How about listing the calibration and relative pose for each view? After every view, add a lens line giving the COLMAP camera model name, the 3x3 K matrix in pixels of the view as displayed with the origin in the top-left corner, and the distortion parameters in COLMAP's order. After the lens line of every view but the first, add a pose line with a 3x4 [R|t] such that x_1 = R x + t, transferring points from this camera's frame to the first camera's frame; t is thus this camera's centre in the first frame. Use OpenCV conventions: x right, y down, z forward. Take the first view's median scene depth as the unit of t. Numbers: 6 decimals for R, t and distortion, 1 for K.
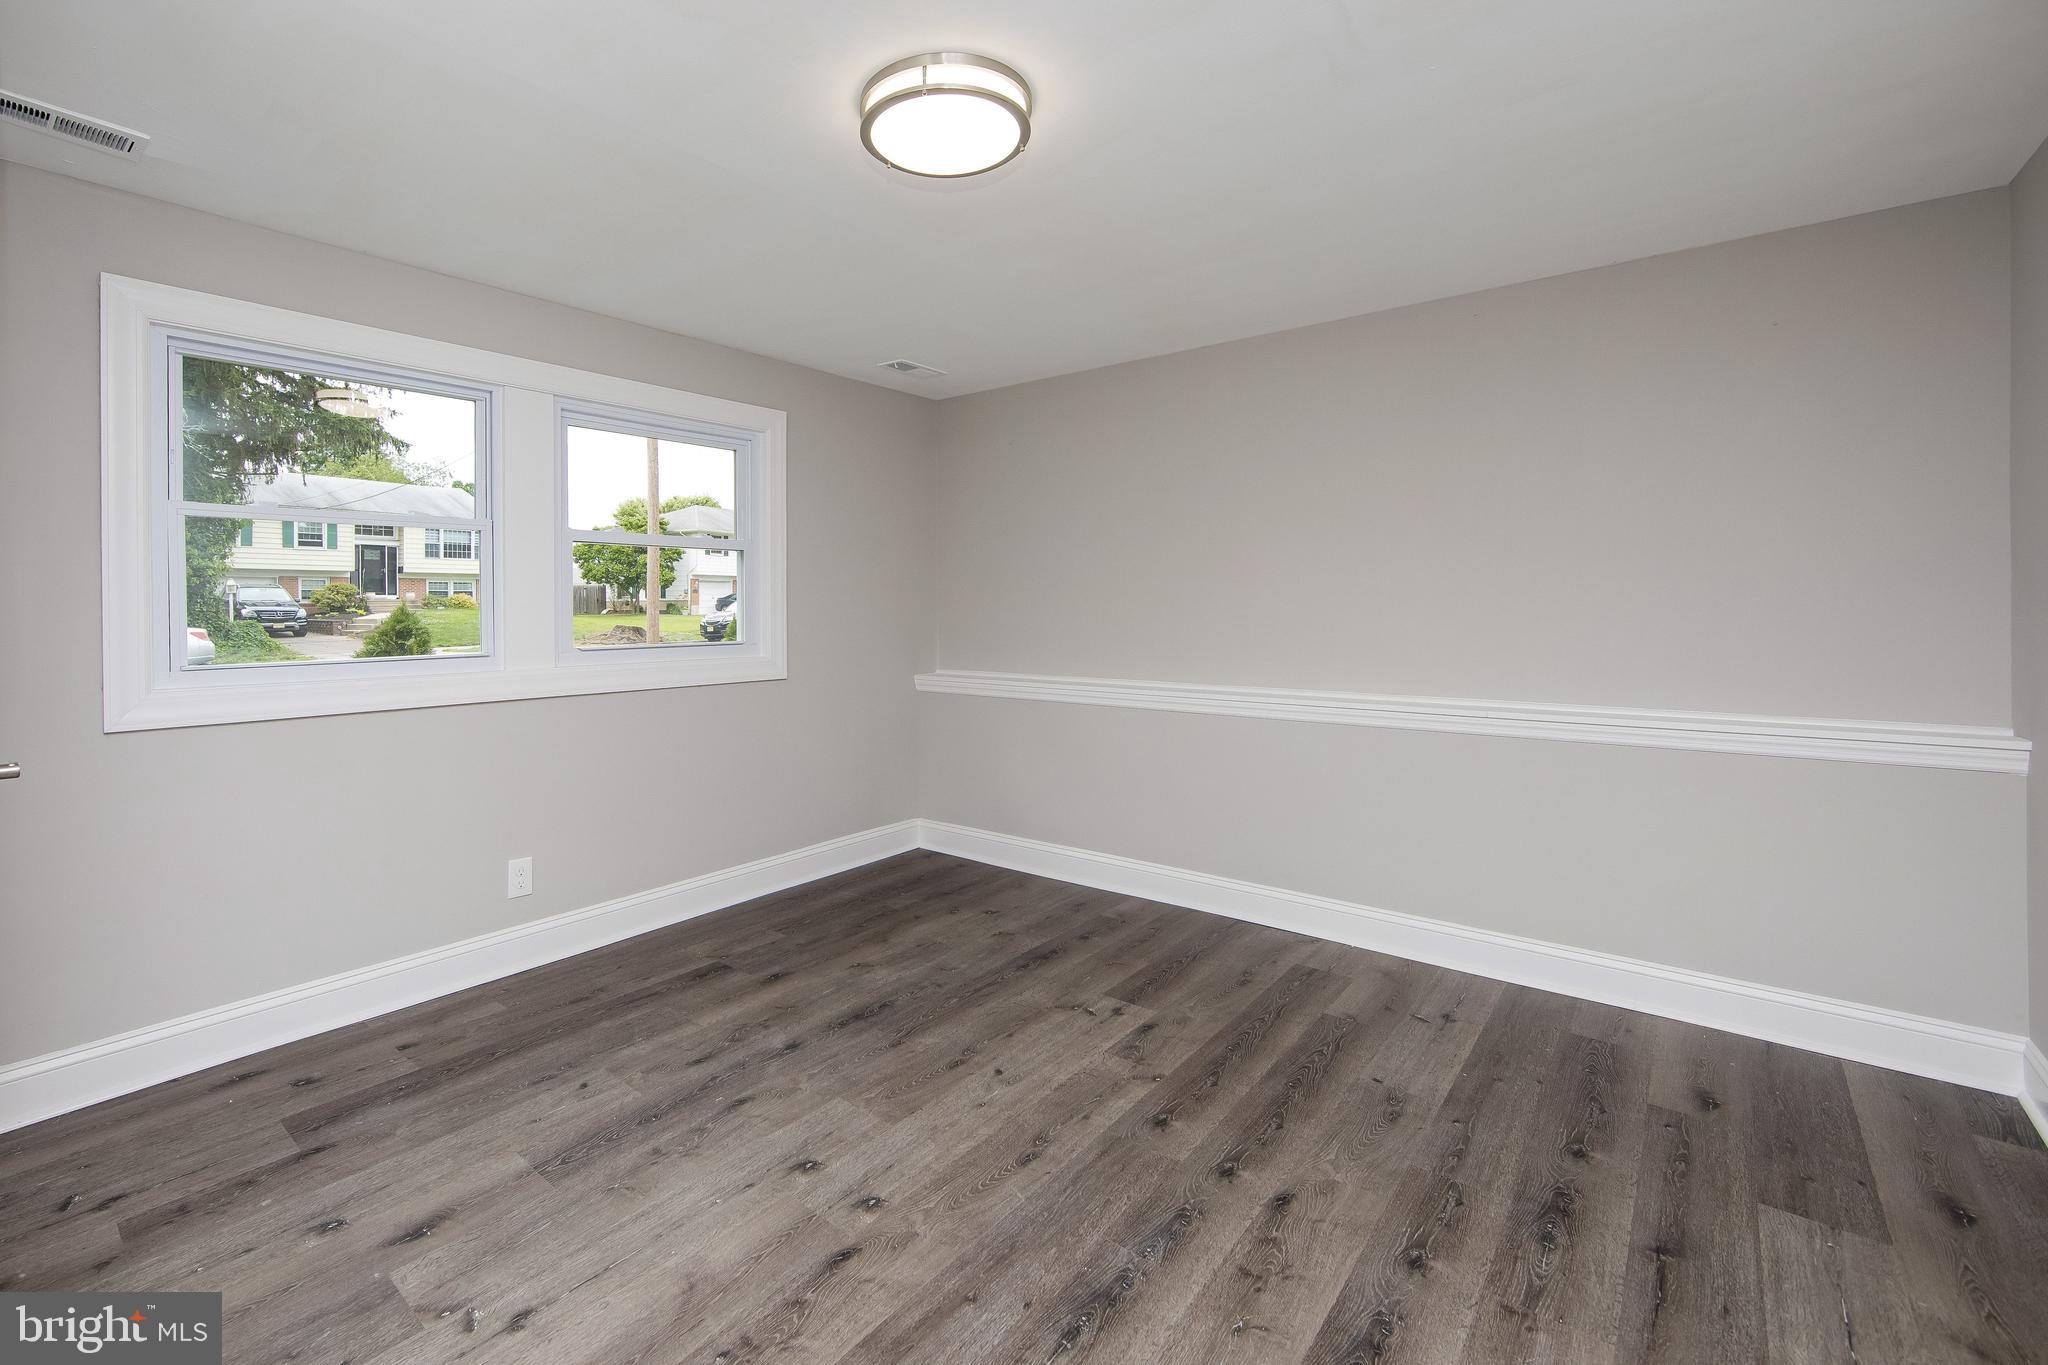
lens RADIAL K [[876.9, 0, 931.9], [0, 876.9, 610.6], [0, 0, 1]] dist [-0.009725, 0.000694]
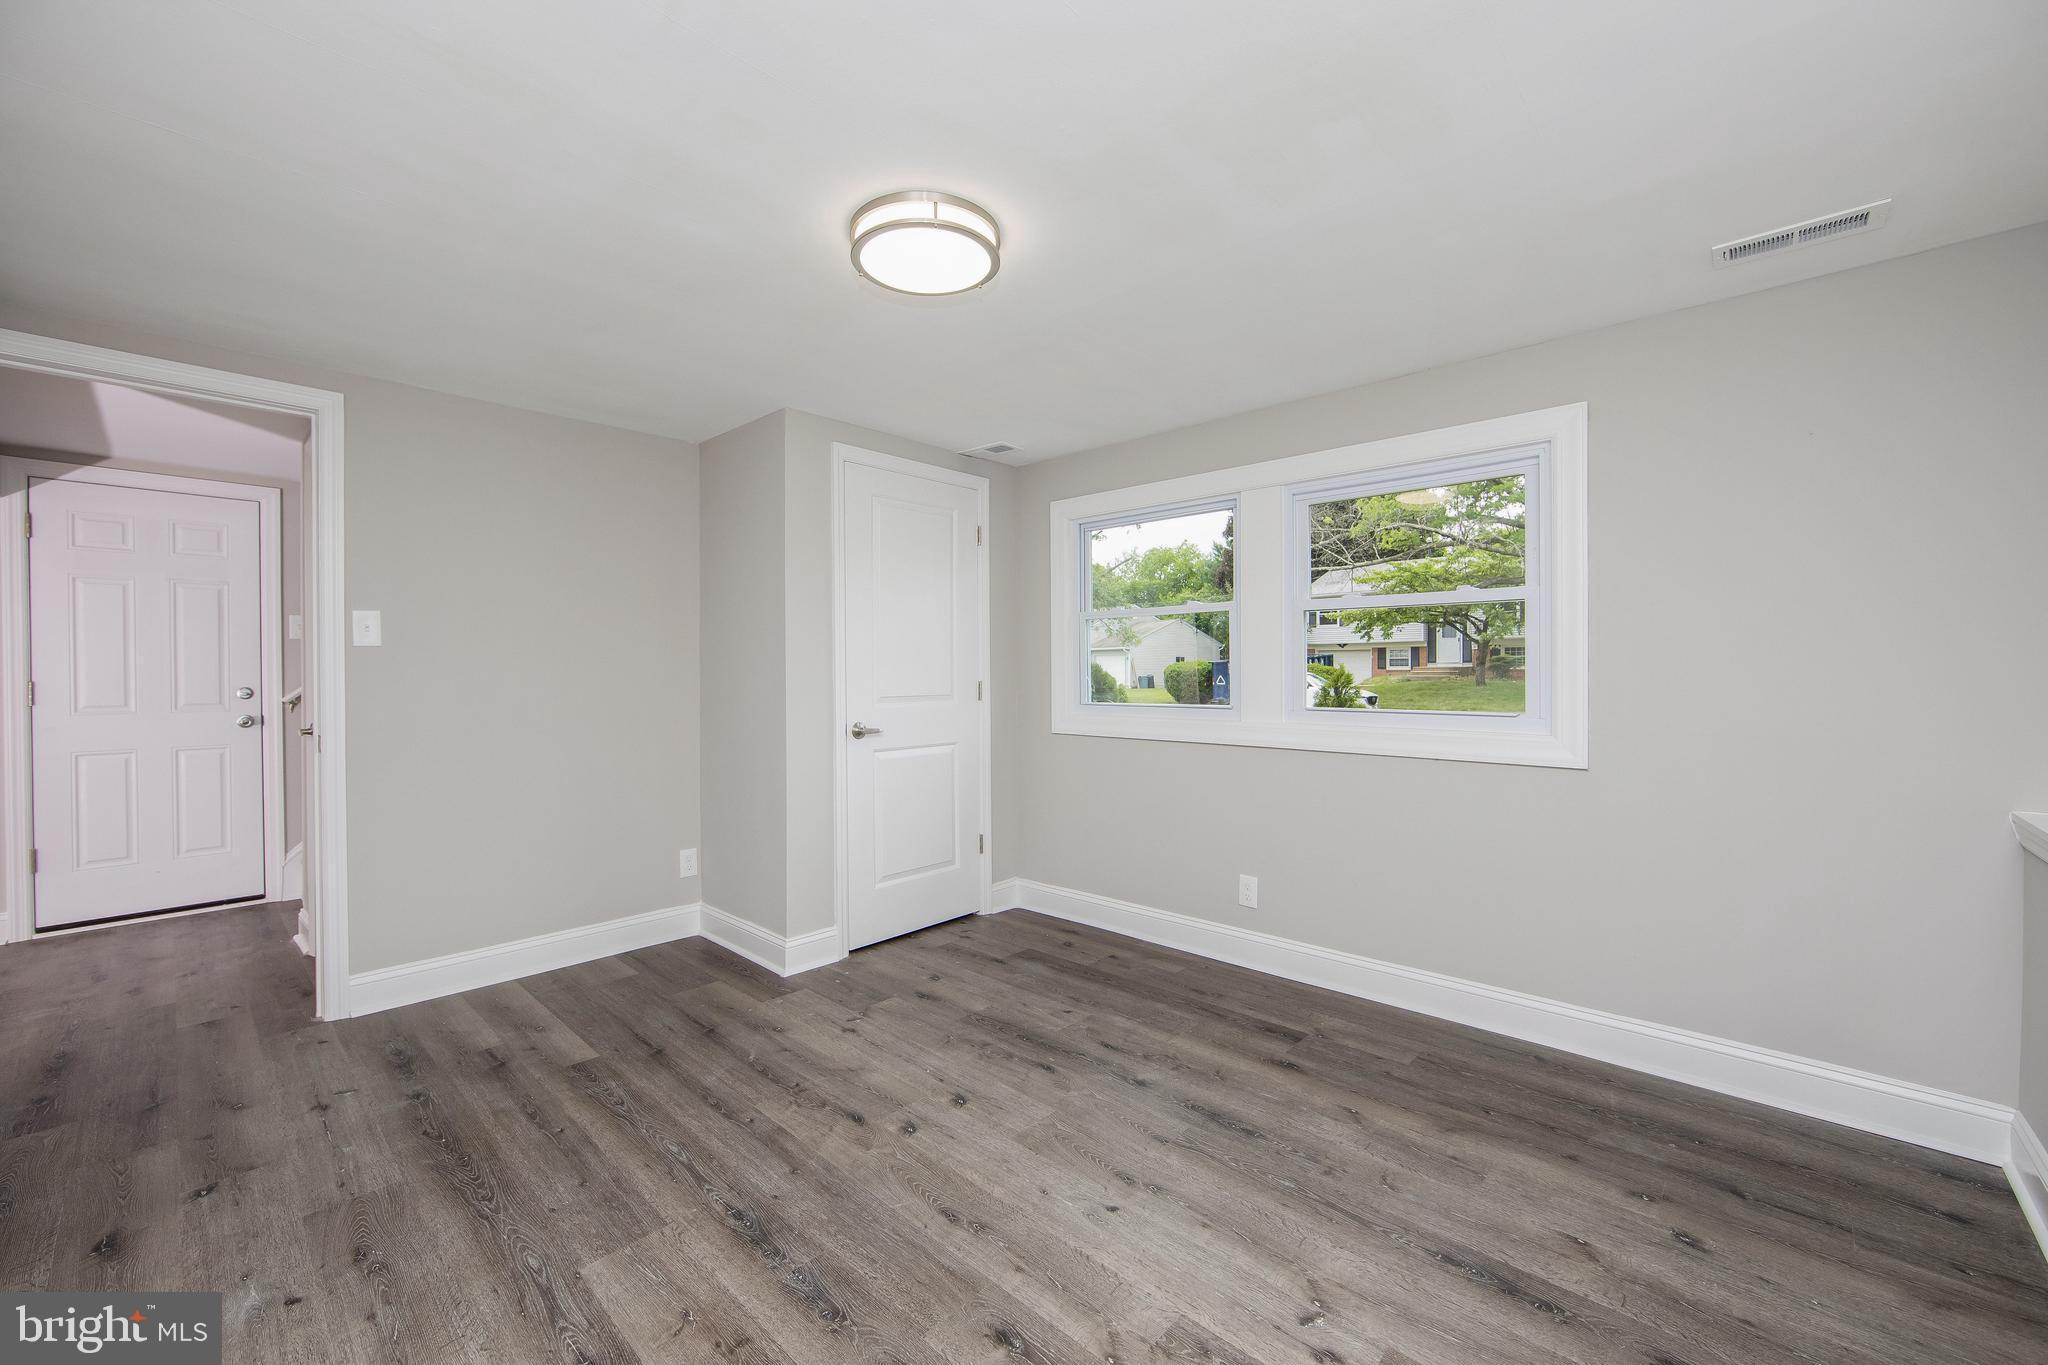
lens RADIAL K [[809.7, 0, 1012.6], [0, 809.7, 677.7], [0, 0, 1]] dist [-0.009126, 0.001000]
pose [[-0.032342, 0.012556, -0.999398, 0.962844], [-0.001435, 0.999919, 0.012609, -0.009962], [0.999476, 0.001842, -0.032321, 1.021589]]
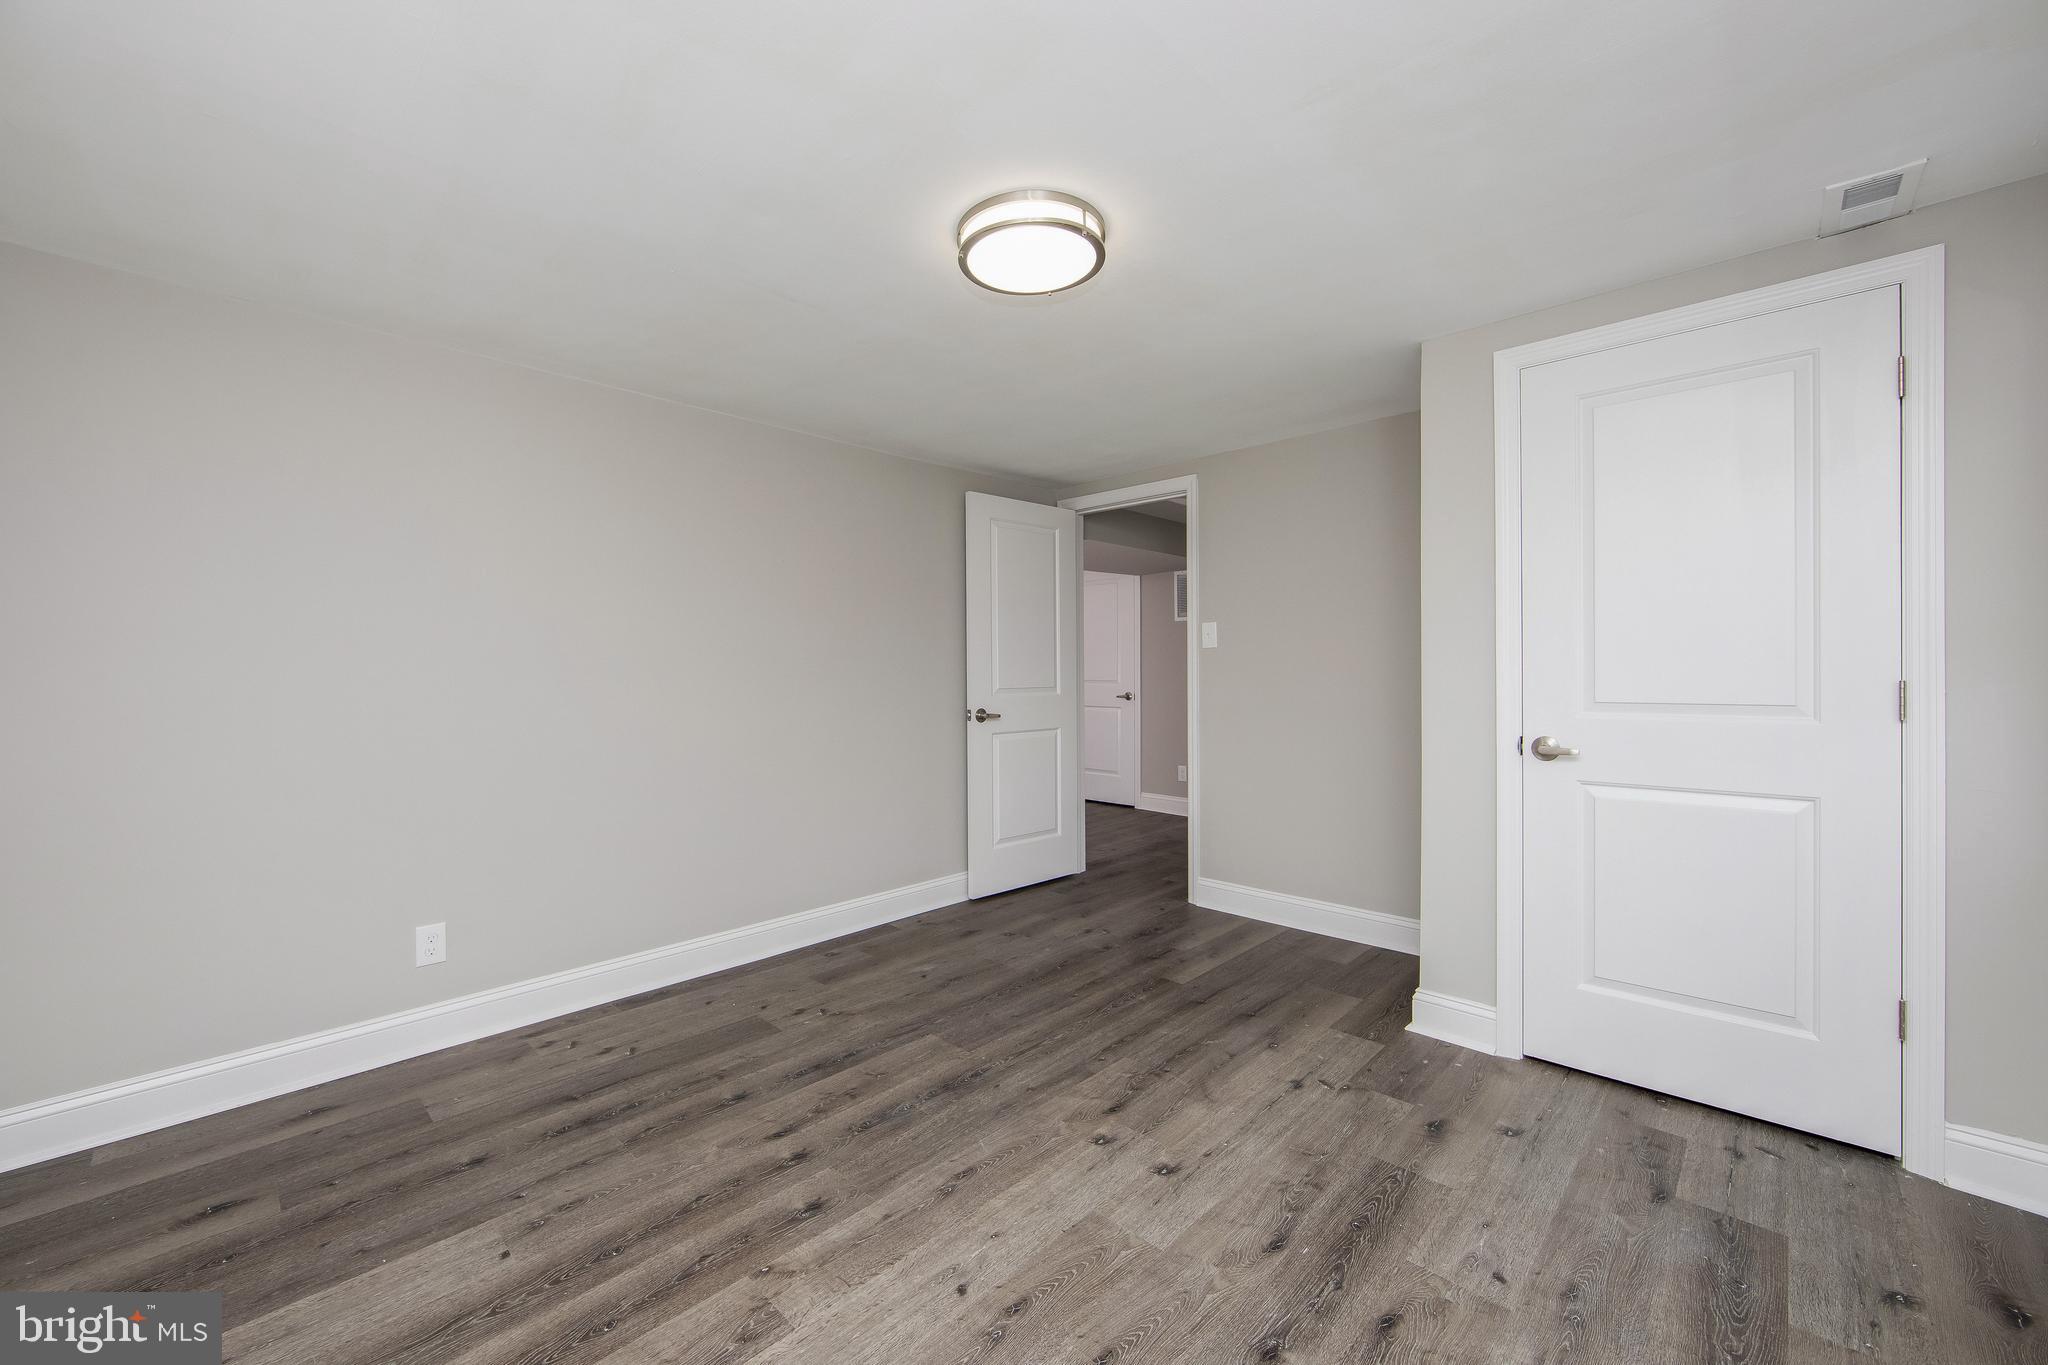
lens RADIAL K [[818.4, 0, 1024.0], [0, 818.4, 682.5], [0, 0, 1]] dist [-0.008263, 0.000411]
pose [[-0.998970, 0.010879, 0.044045, -0.014381], [0.011742, 0.999743, 0.019394, -0.005602], [-0.043823, 0.019891, -0.998841, 1.858554]]
